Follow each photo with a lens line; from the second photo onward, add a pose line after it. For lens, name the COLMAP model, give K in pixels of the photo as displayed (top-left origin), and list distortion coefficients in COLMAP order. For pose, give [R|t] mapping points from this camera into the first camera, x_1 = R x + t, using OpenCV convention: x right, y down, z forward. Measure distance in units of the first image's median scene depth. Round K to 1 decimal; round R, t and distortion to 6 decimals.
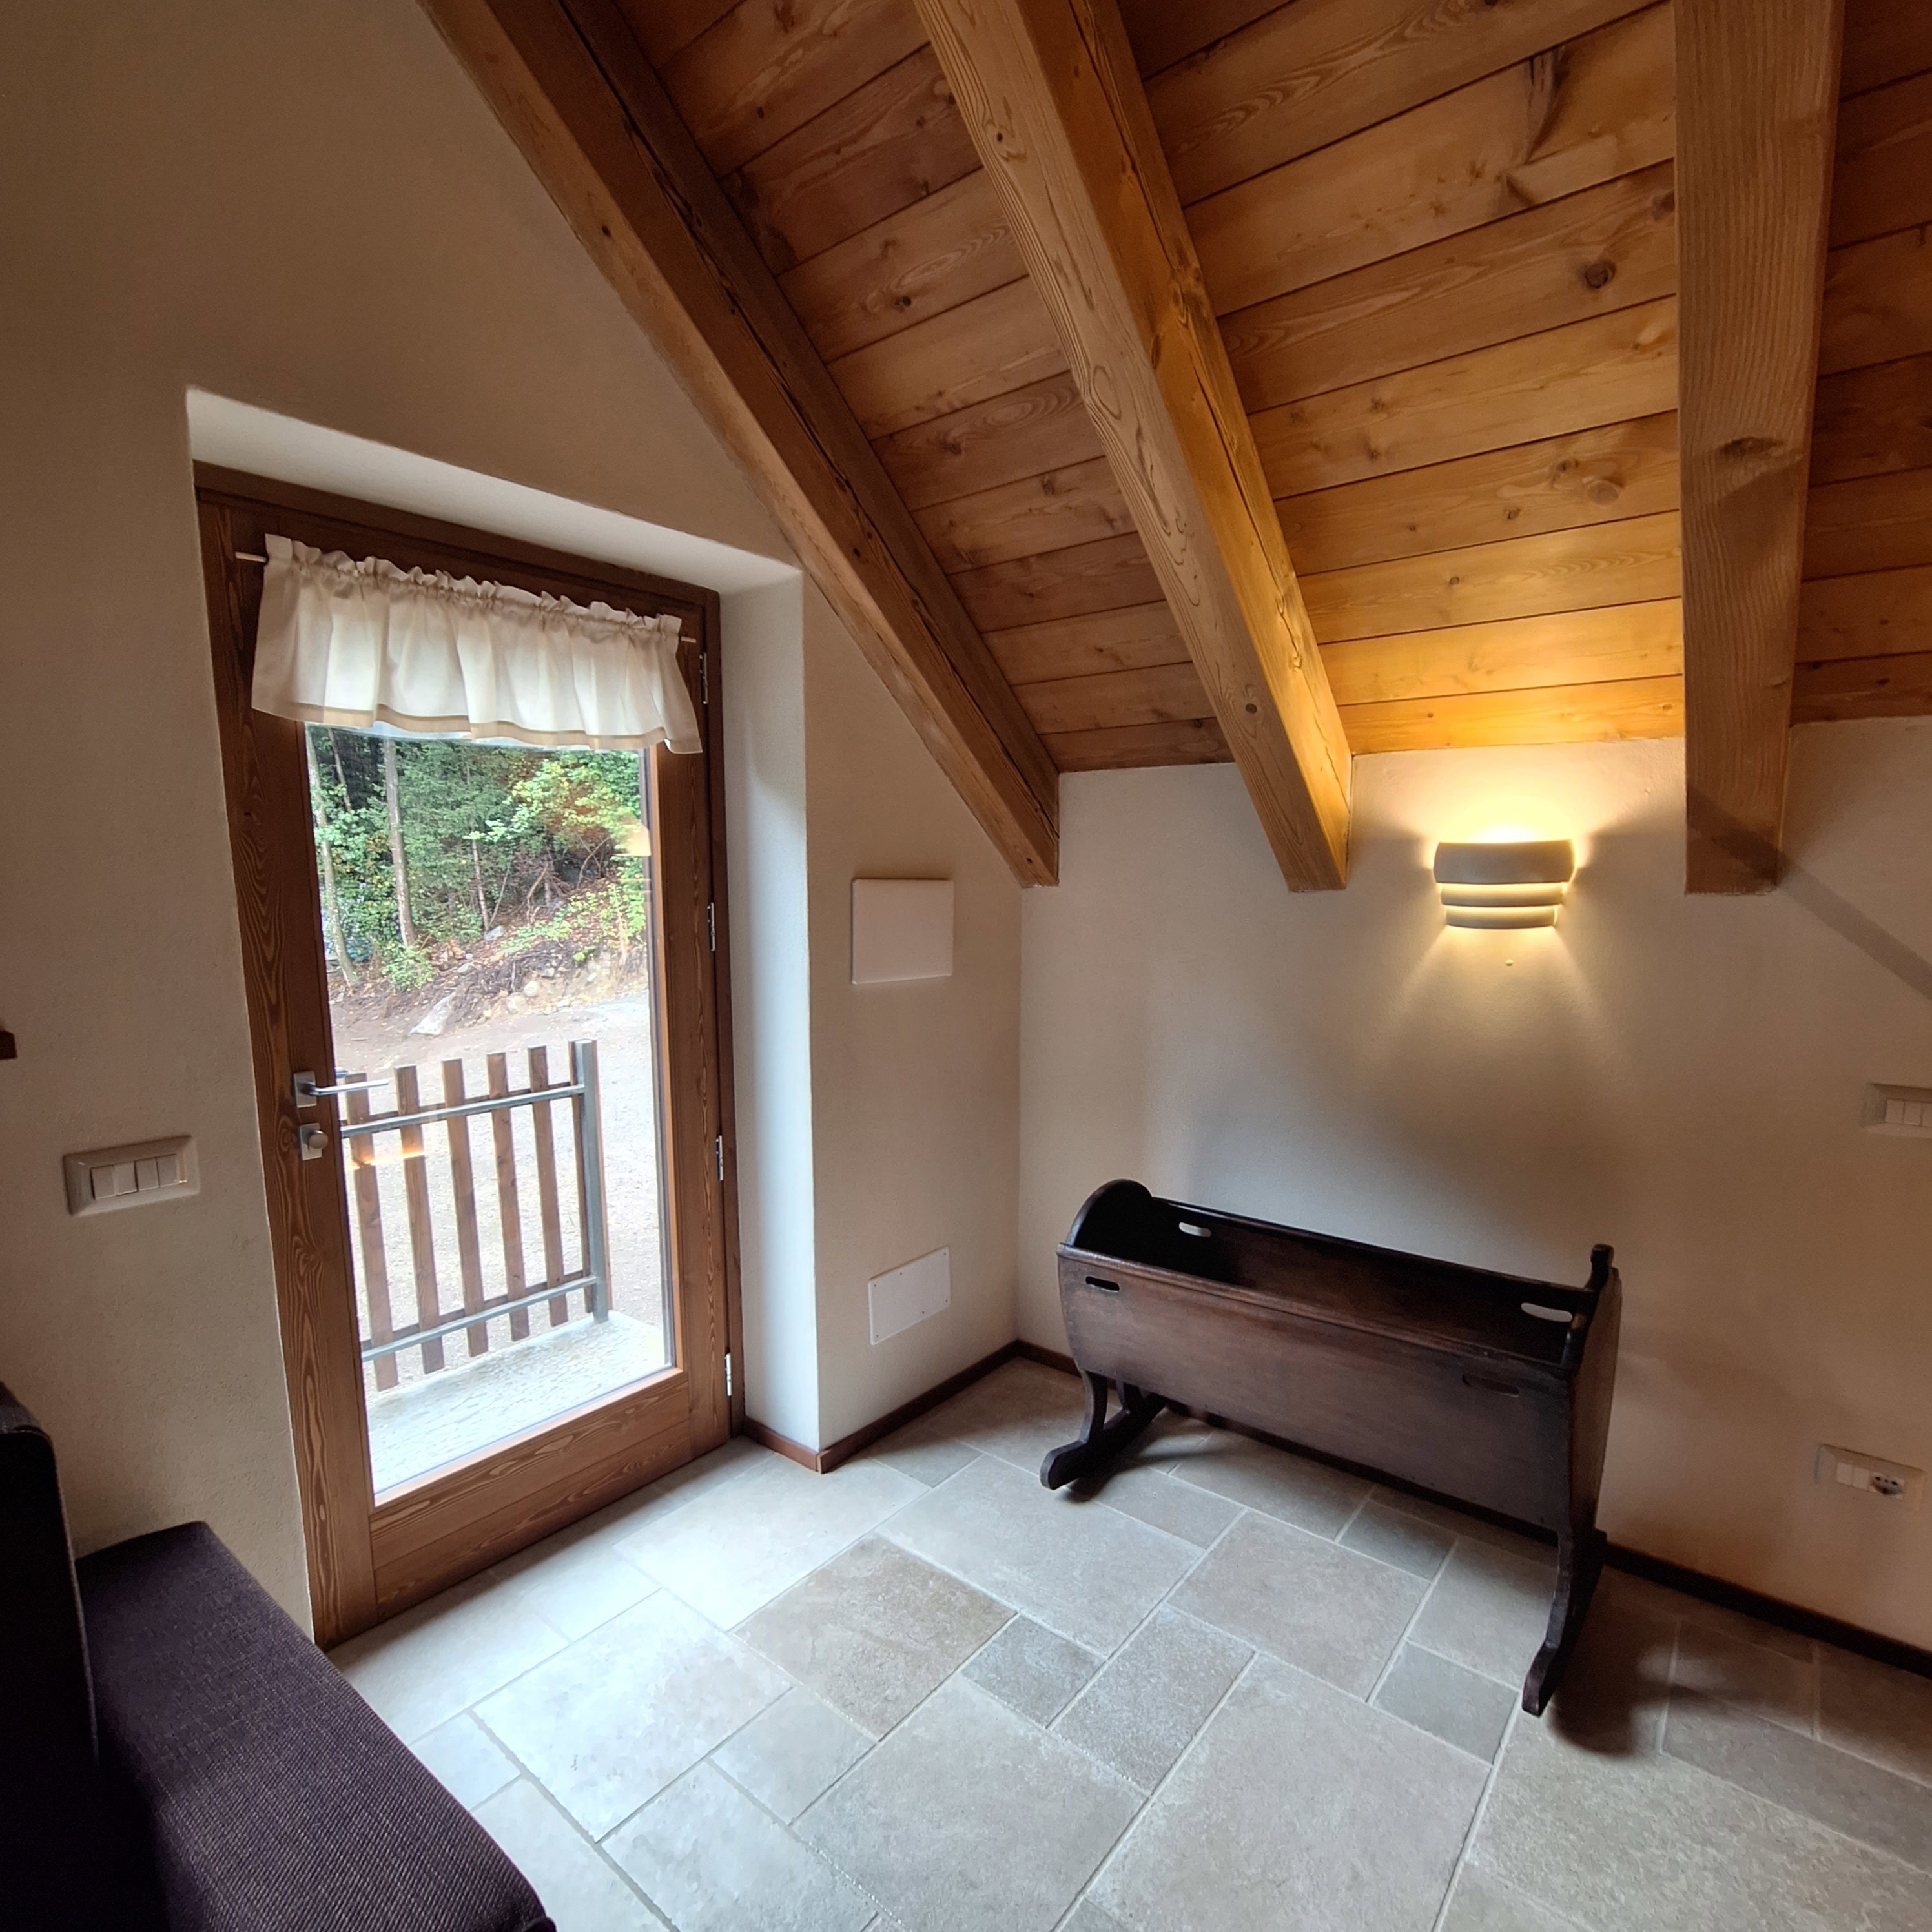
lens RADIAL K [[1029.1, 0, 948.2], [0, 1029.1, 1022.6], [0, 0, 1]] dist [-0.011611, 0.003353]
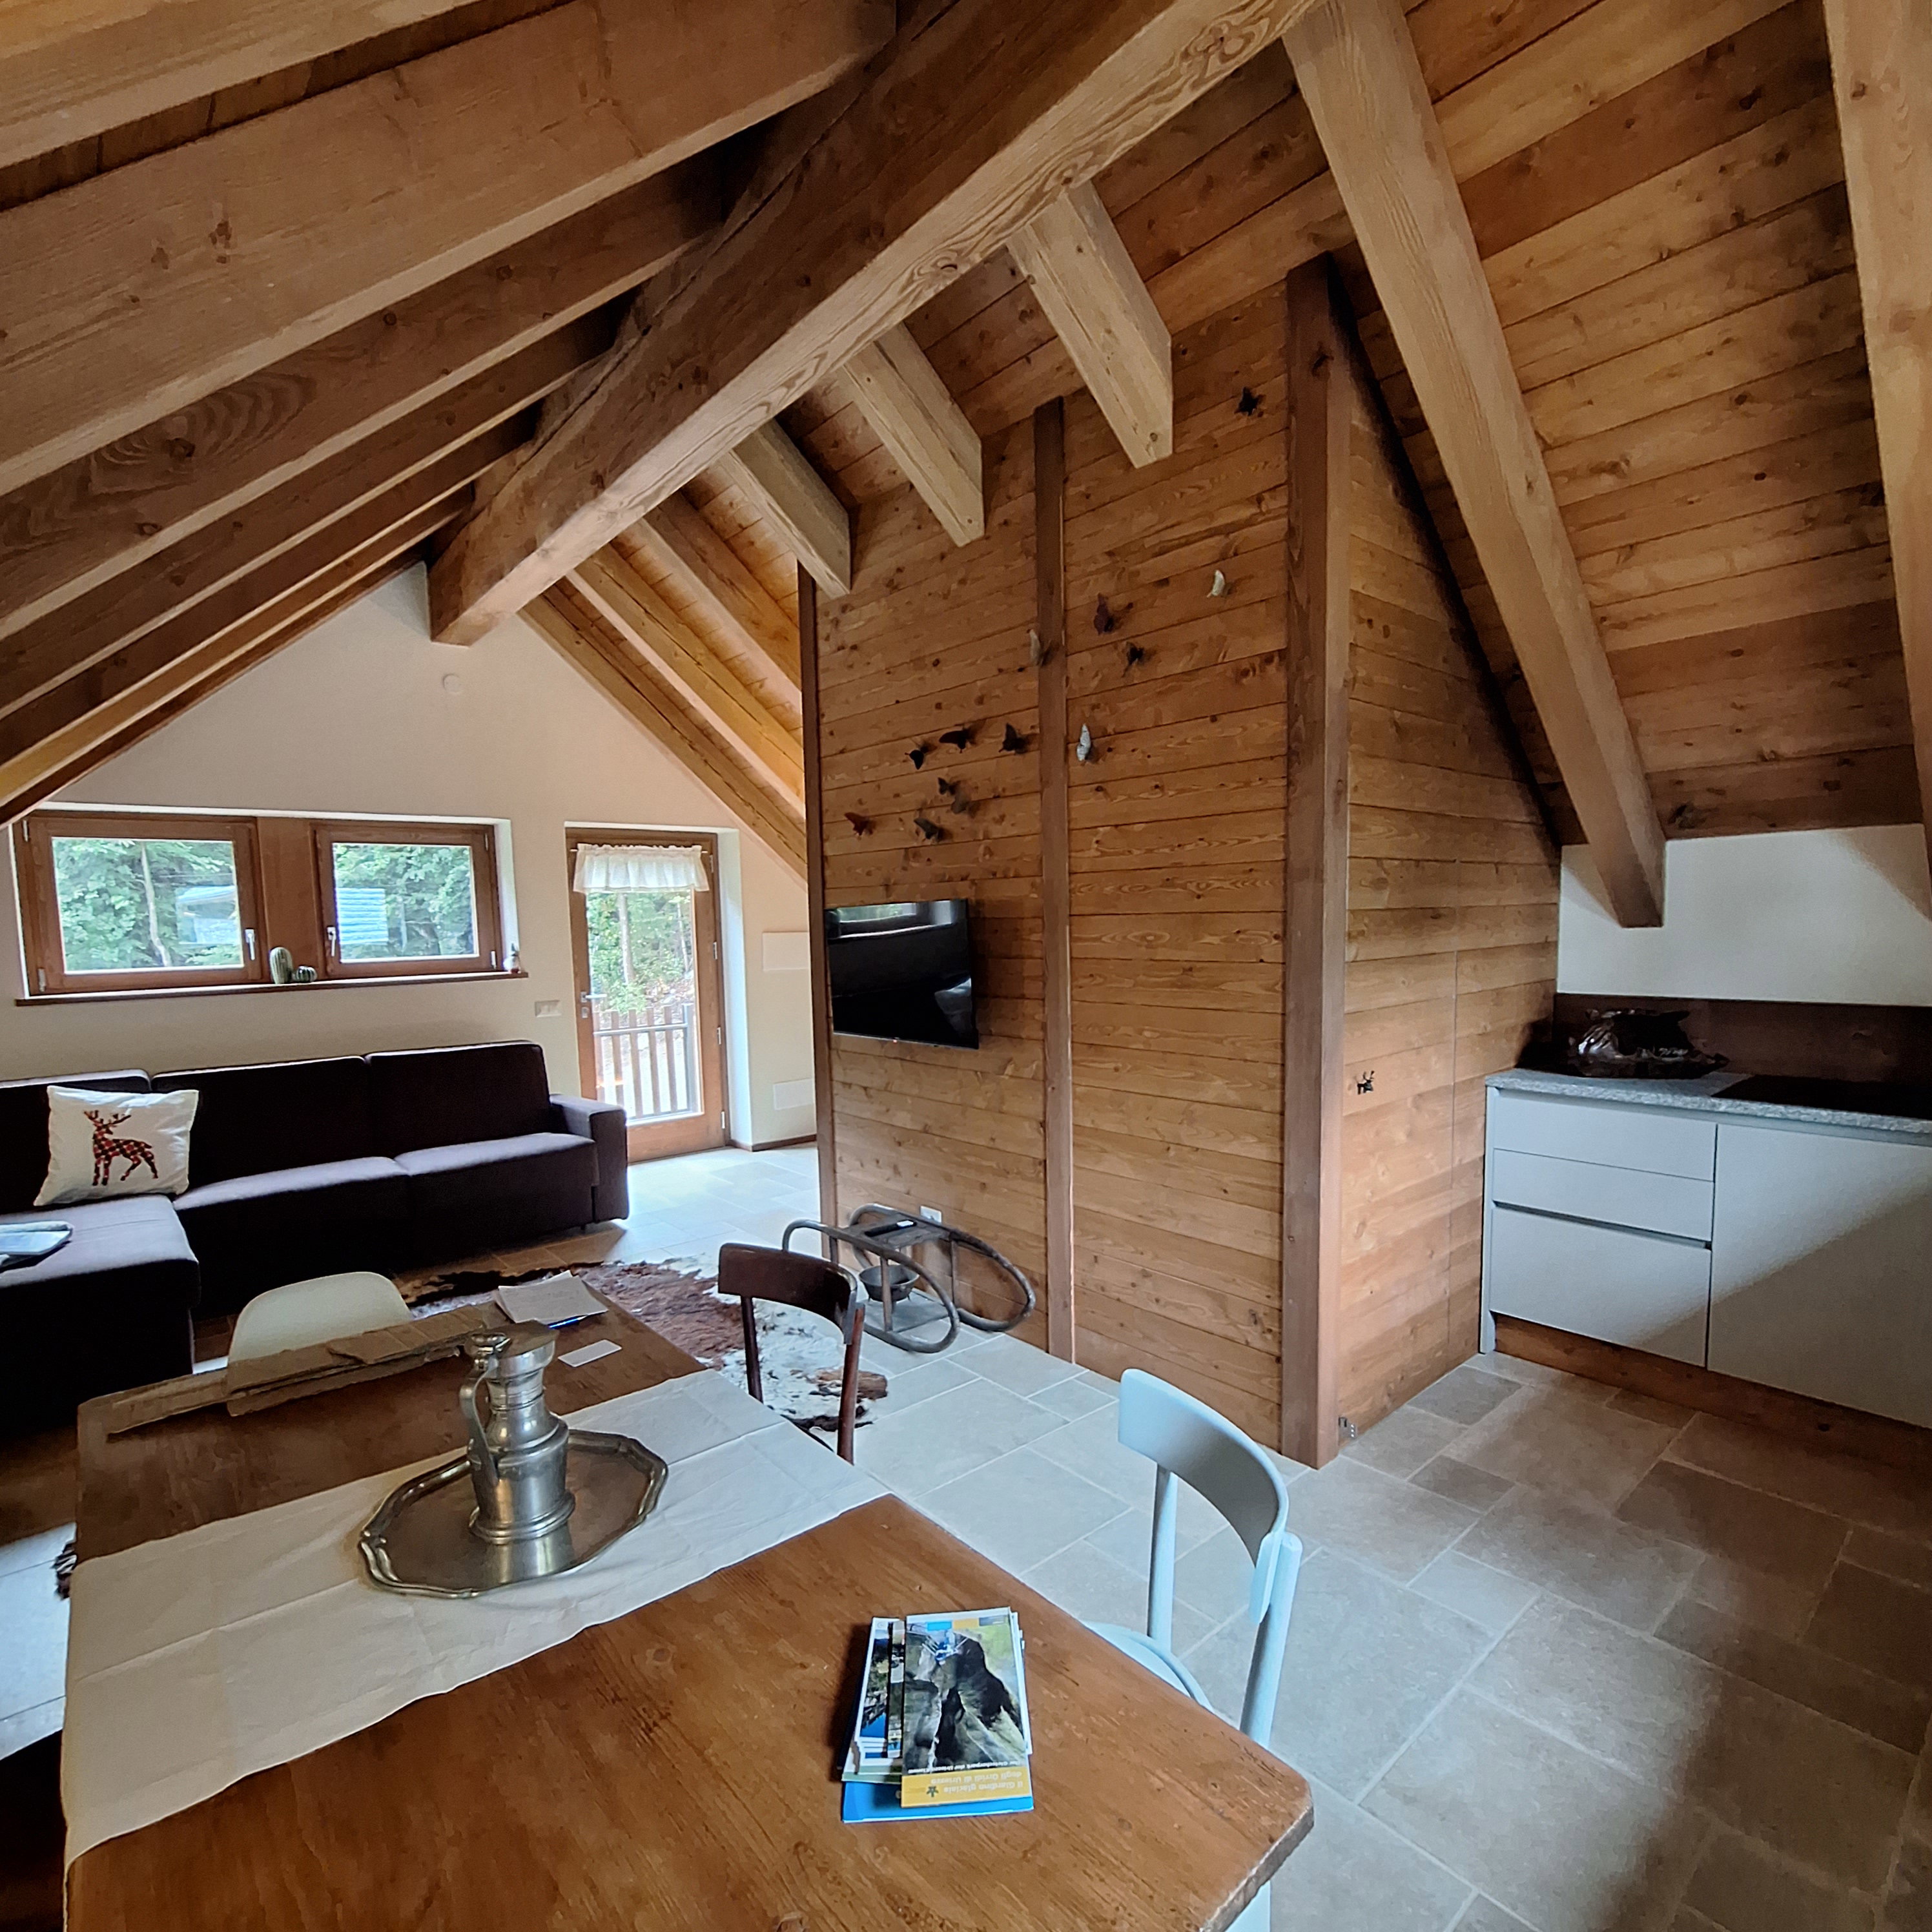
lens RADIAL K [[1029.1, 0, 966.2], [0, 1029.1, 1013.0], [0, 0, 1]] dist [-0.011611, 0.003353]
pose [[0.985417, -0.004346, -0.170102, 1.003546], [-0.004508, 0.998656, -0.051634, 0.237520], [0.170097, 0.051648, 0.984073, -1.778688]]
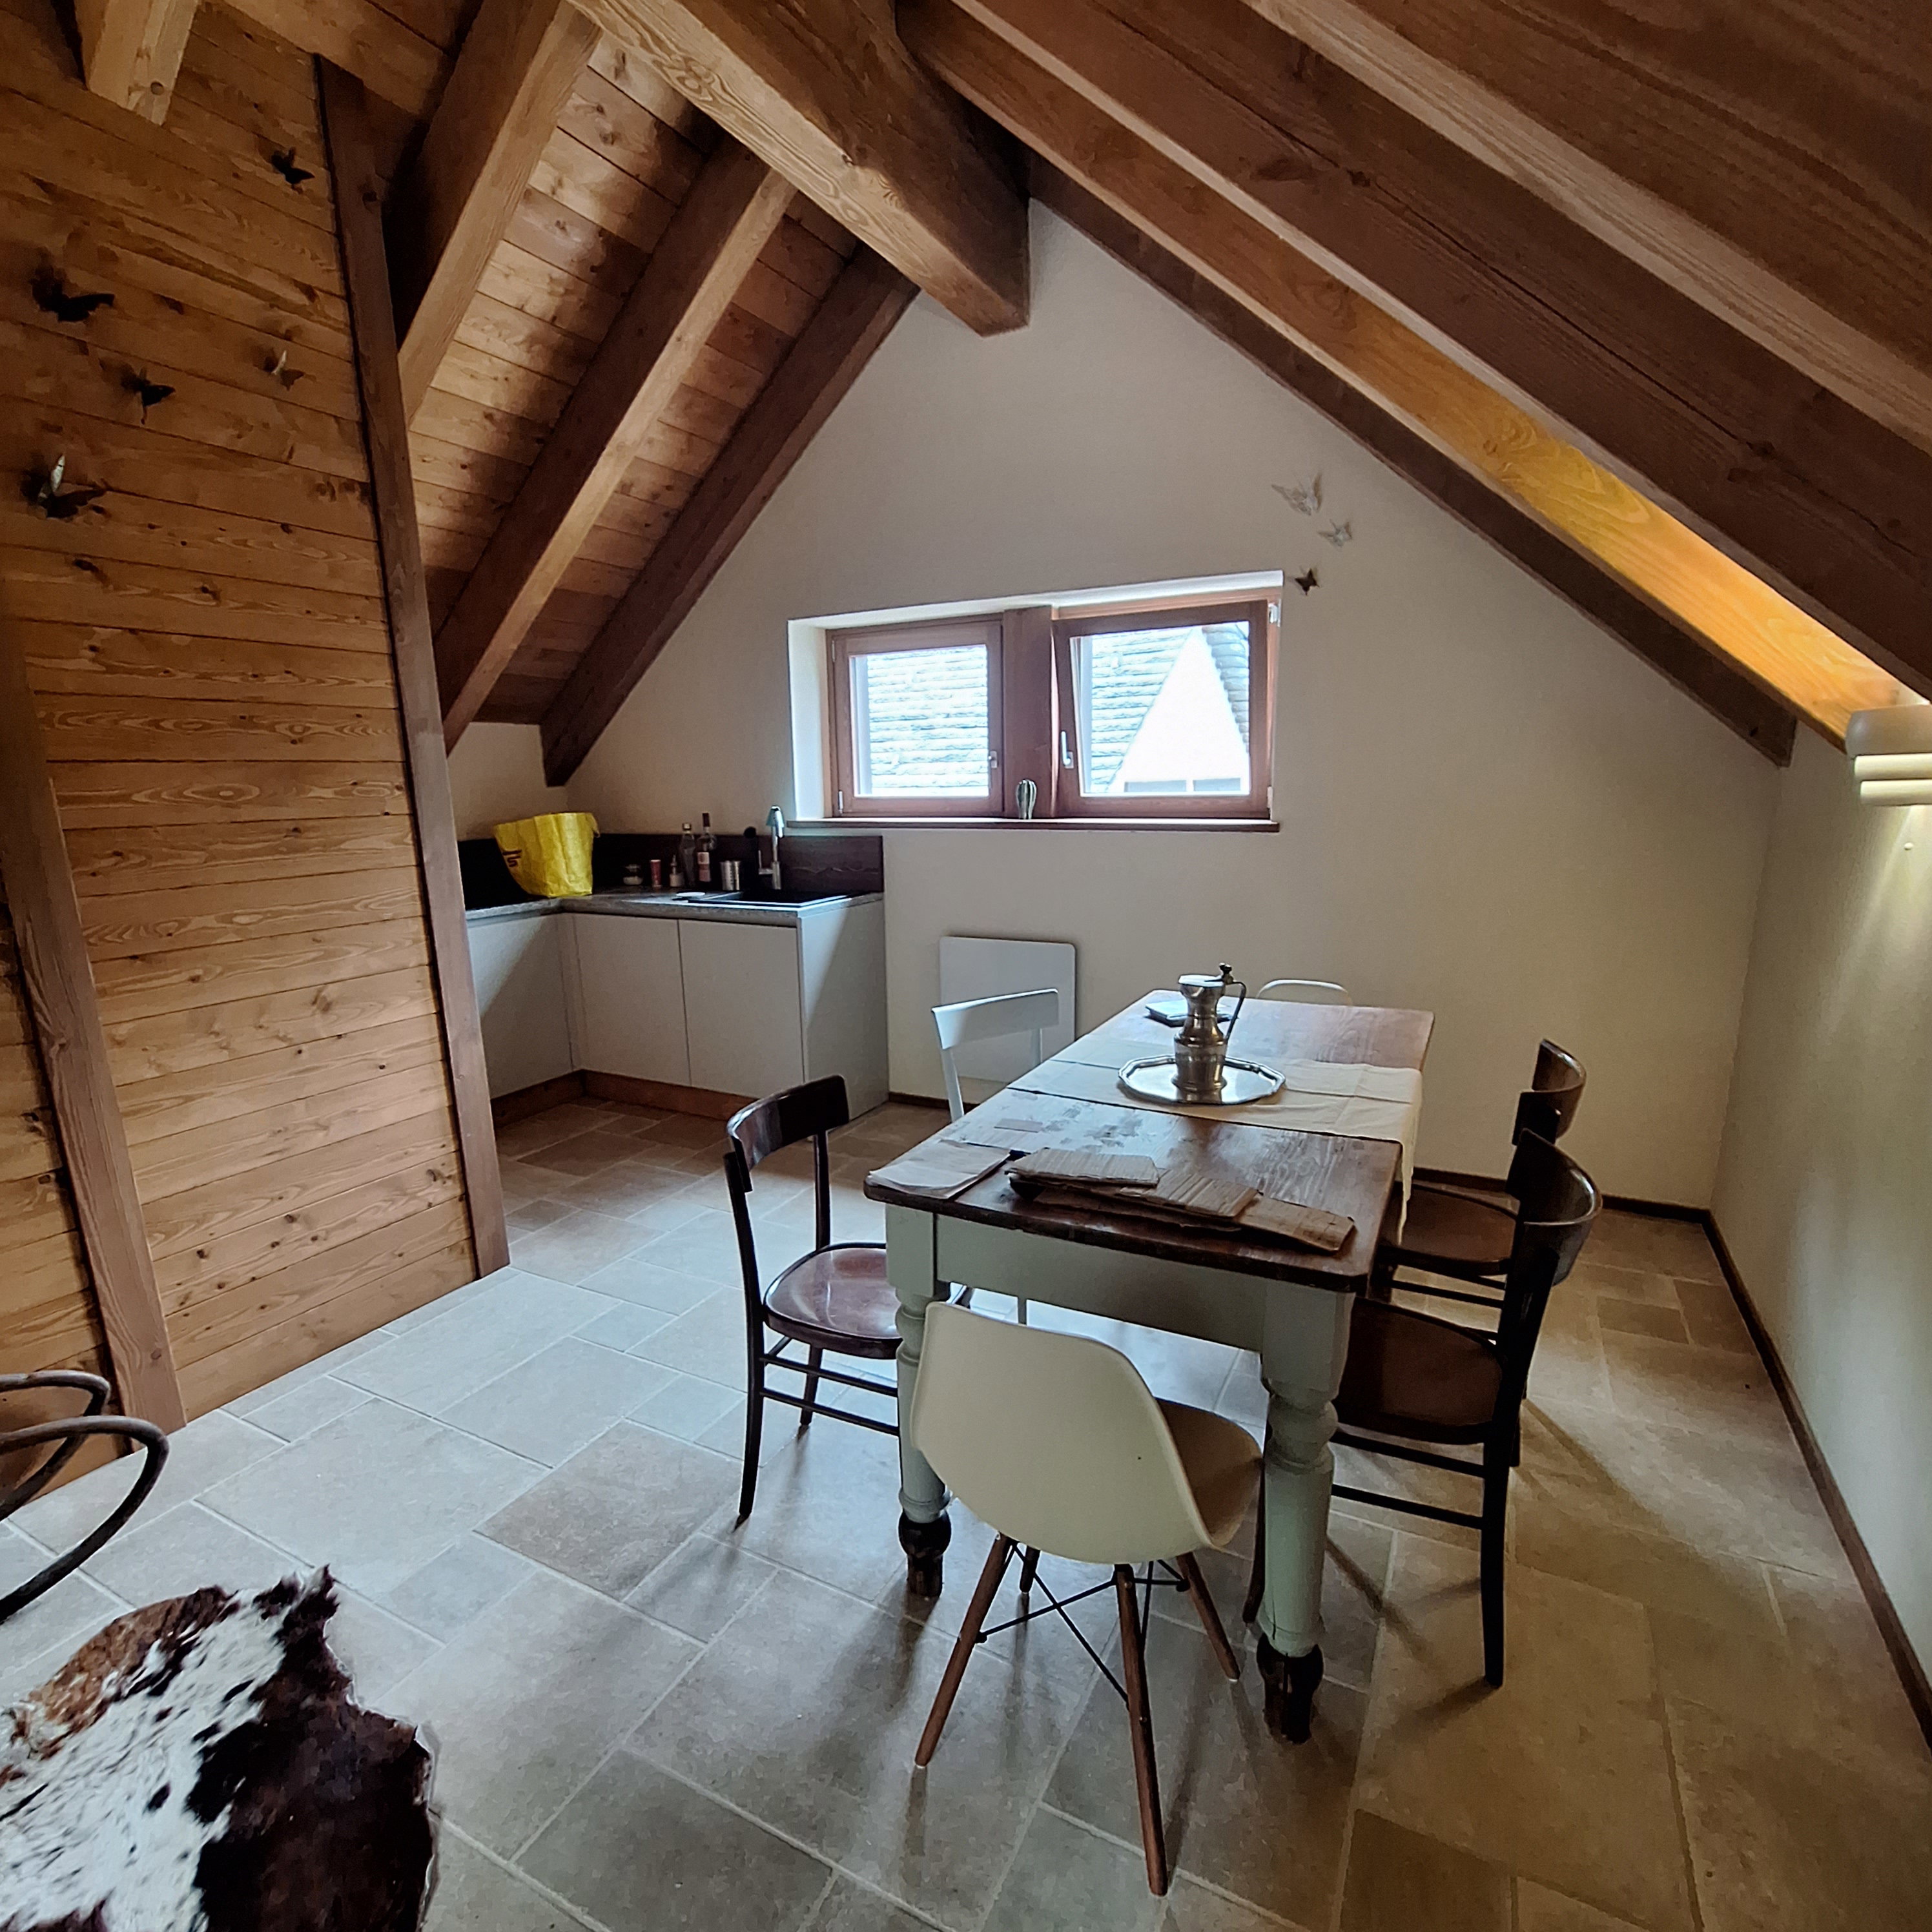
lens RADIAL K [[1029.1, 0, 943.1], [0, 1029.1, 1009.0], [0, 0, 1]] dist [-0.011611, 0.003353]
pose [[-0.201798, -0.212202, 0.956163, -0.203740], [0.163105, 0.955334, 0.246442, 0.135859], [-0.965751, 0.205686, -0.158173, -0.872824]]
